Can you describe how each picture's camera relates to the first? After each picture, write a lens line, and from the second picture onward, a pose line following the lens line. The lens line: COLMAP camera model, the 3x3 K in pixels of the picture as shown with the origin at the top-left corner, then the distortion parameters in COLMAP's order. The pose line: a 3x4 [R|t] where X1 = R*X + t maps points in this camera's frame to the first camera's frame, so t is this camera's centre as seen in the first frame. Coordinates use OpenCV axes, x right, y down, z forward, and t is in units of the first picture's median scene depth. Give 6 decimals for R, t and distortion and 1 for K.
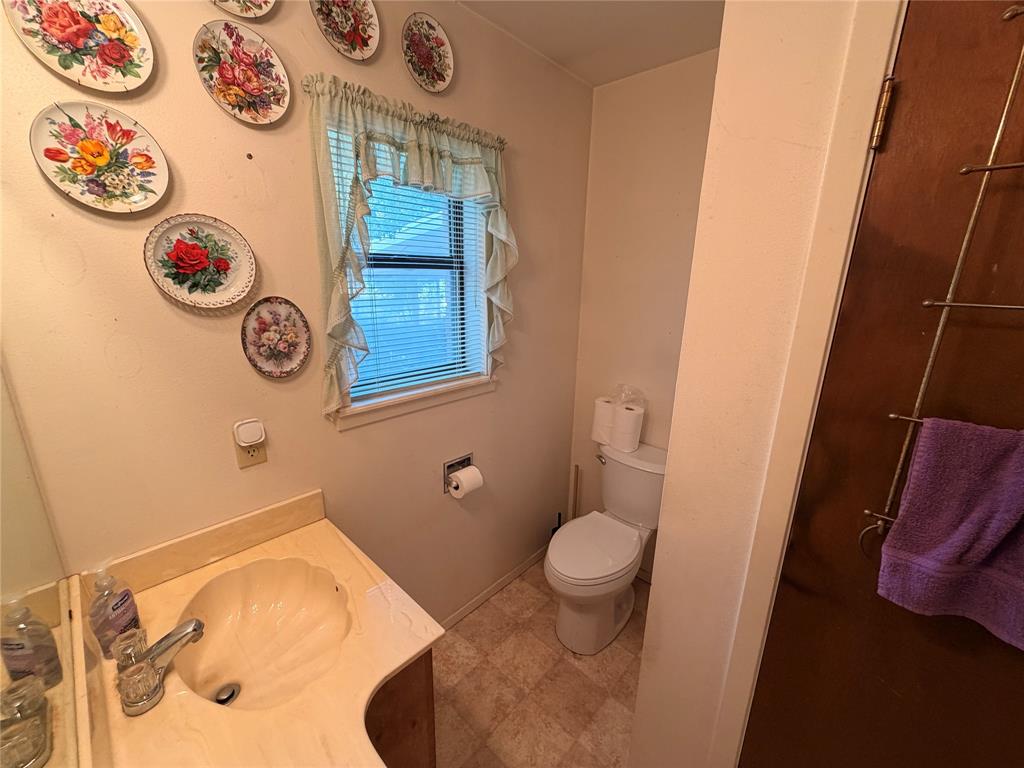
lens RADIAL K [[409.9, 0, 510.5], [0, 409.9, 385.4], [0, 0, 1]] dist [0.003046, -0.000760]
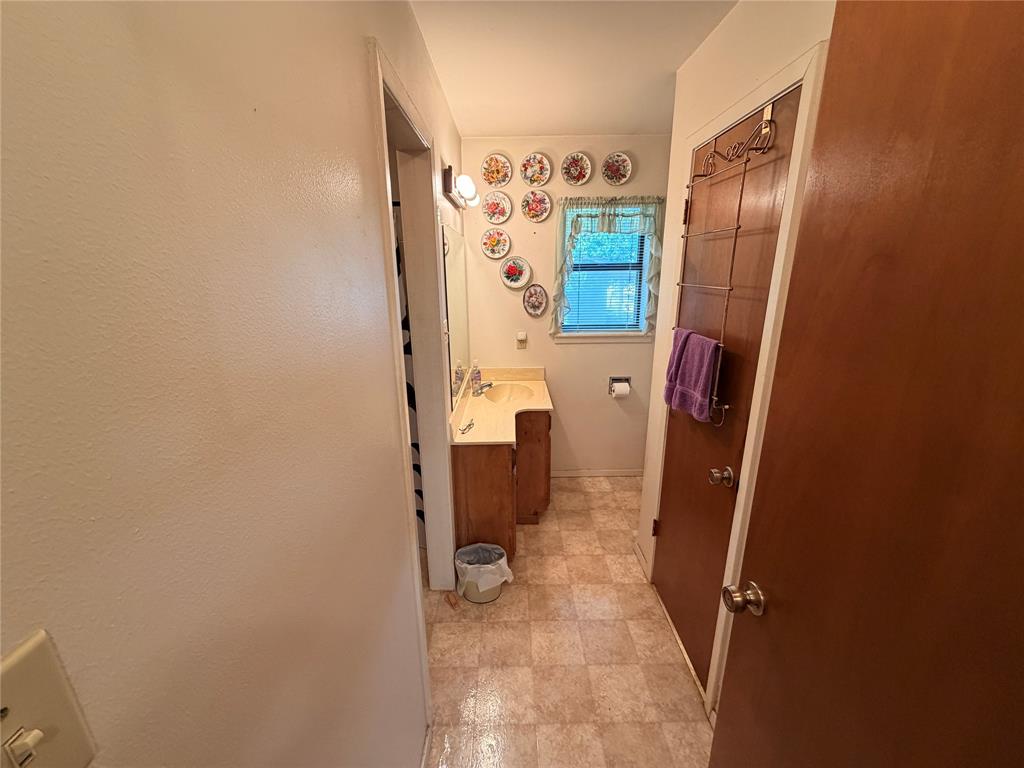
lens RADIAL K [[409.9, 0, 512.6], [0, 409.9, 384.8], [0, 0, 1]] dist [0.003046, -0.000760]
pose [[0.685263, 0.168734, -0.708480, 1.263172], [-0.166348, 0.983339, 0.073300, 0.245994], [0.709044, 0.067624, 0.701914, -0.886056]]
